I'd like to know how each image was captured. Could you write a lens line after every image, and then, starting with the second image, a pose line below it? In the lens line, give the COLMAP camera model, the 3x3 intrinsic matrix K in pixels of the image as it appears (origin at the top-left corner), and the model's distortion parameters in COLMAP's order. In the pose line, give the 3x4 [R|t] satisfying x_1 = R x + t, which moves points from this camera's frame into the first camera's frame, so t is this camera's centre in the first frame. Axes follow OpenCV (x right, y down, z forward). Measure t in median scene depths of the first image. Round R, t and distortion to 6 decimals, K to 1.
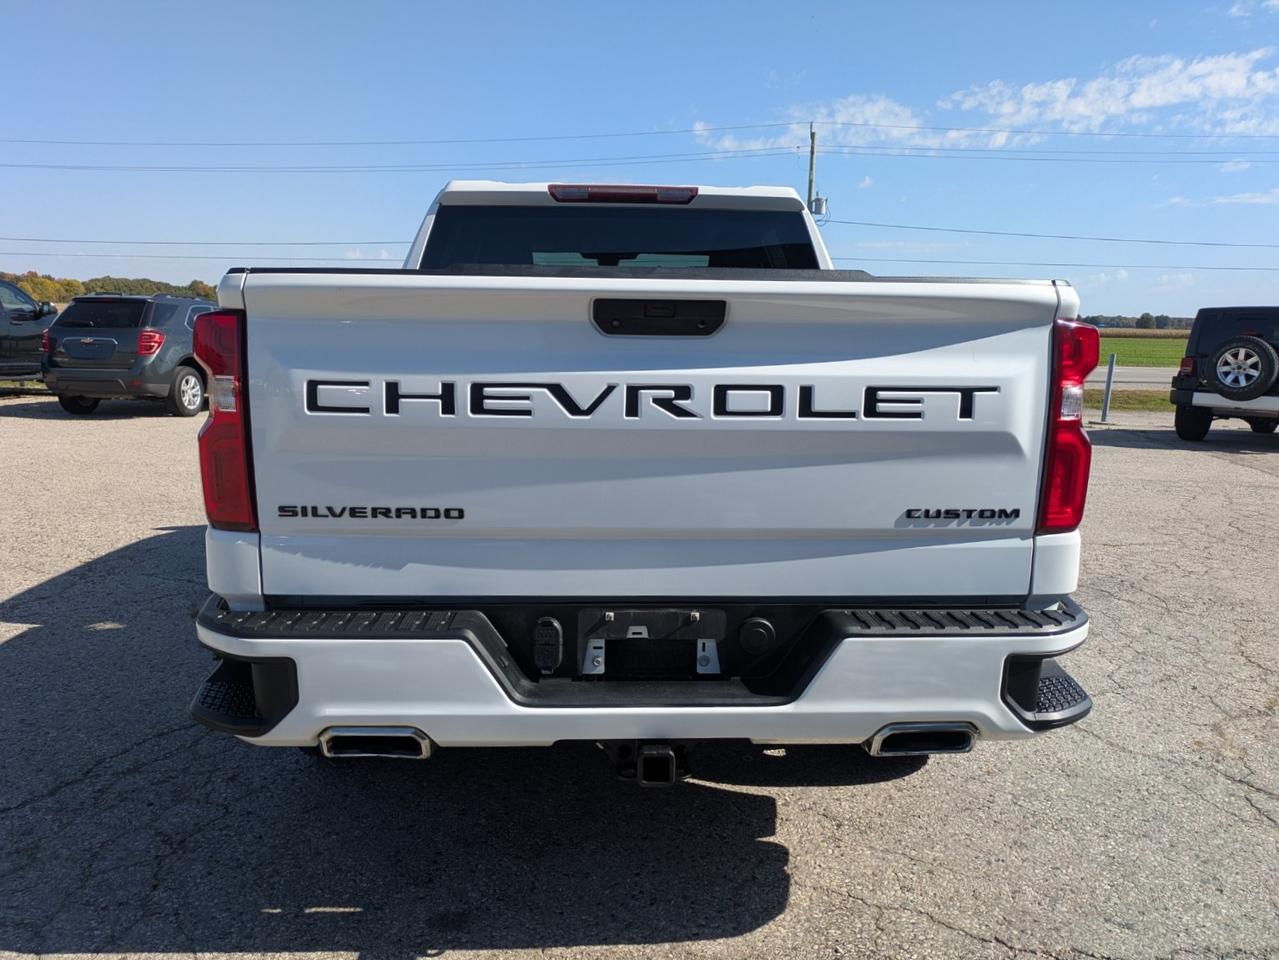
lens RADIAL K [[996.7, 0, 639.5], [0, 996.7, 480.0], [0, 0, 1]] dist [0.014091, 0.011436]
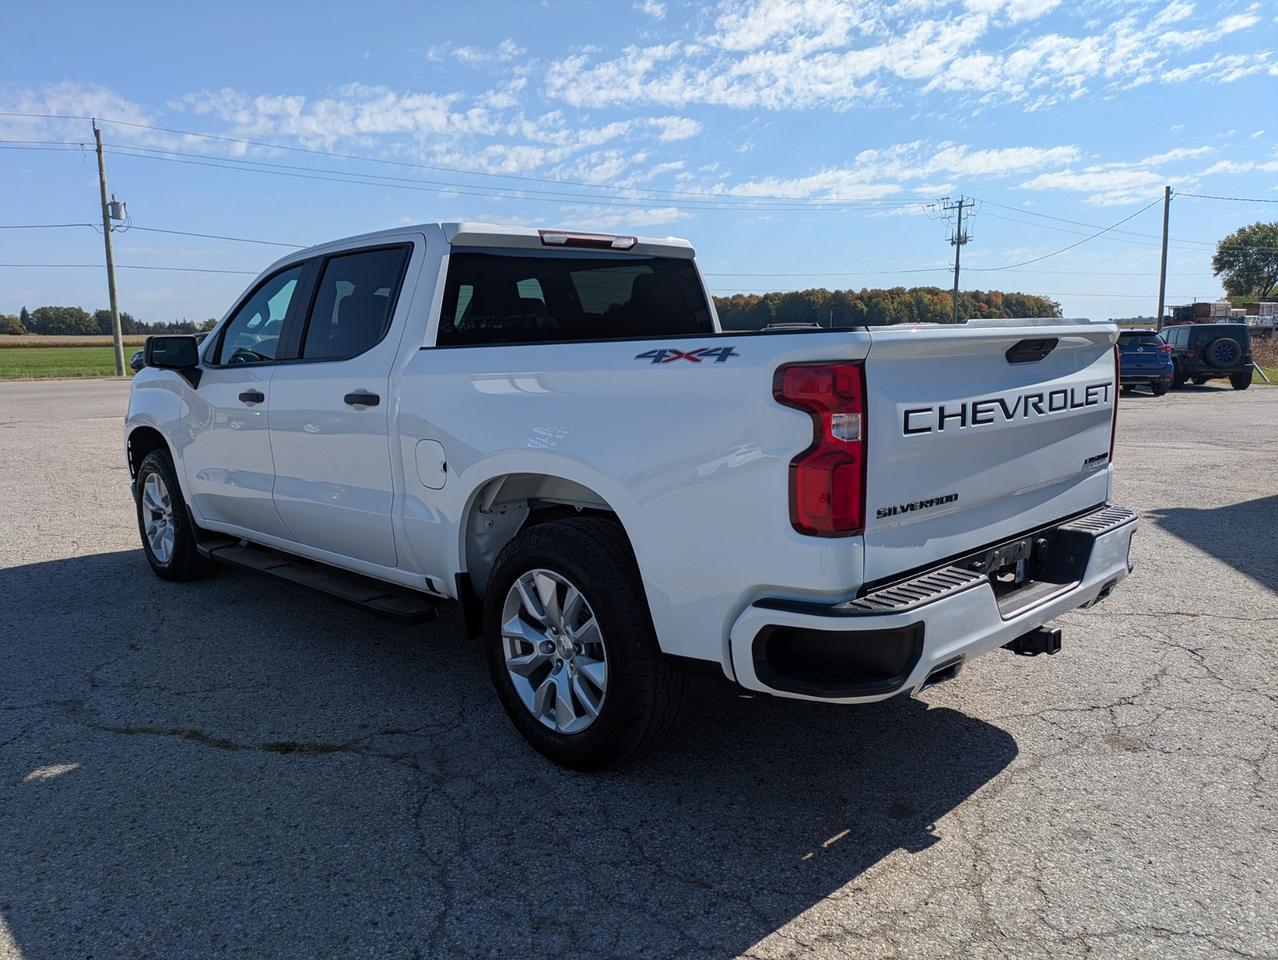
lens RADIAL K [[996.6, 0, 636.7], [0, 996.6, 499.9], [0, 0, 1]] dist [0.031258, 0.000456]
pose [[0.742411, -0.139809, 0.655194, -0.057689], [0.133417, 0.989247, 0.059913, -0.004278], [-0.656525, 0.042934, 0.753081, 0.009675]]
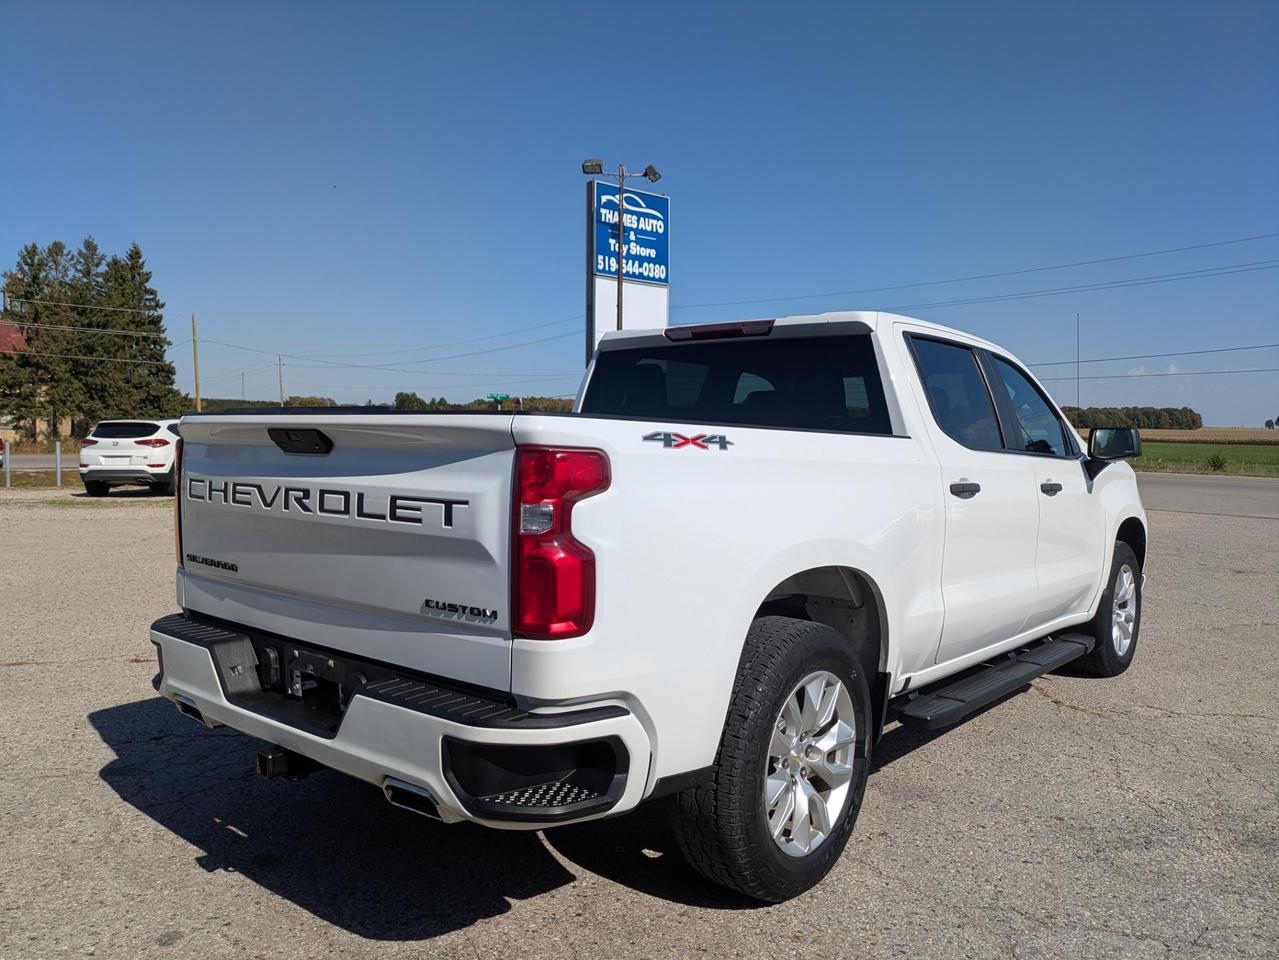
lens RADIAL K [[996.7, 0, 639.5], [0, 996.7, 480.0], [0, 0, 1]] dist [0.014091, 0.011436]
pose [[0.735684, 0.029096, -0.676699, 0.052348], [-0.109191, 0.991104, -0.076094, -0.002049], [0.668465, 0.129871, 0.732317, 0.011302]]
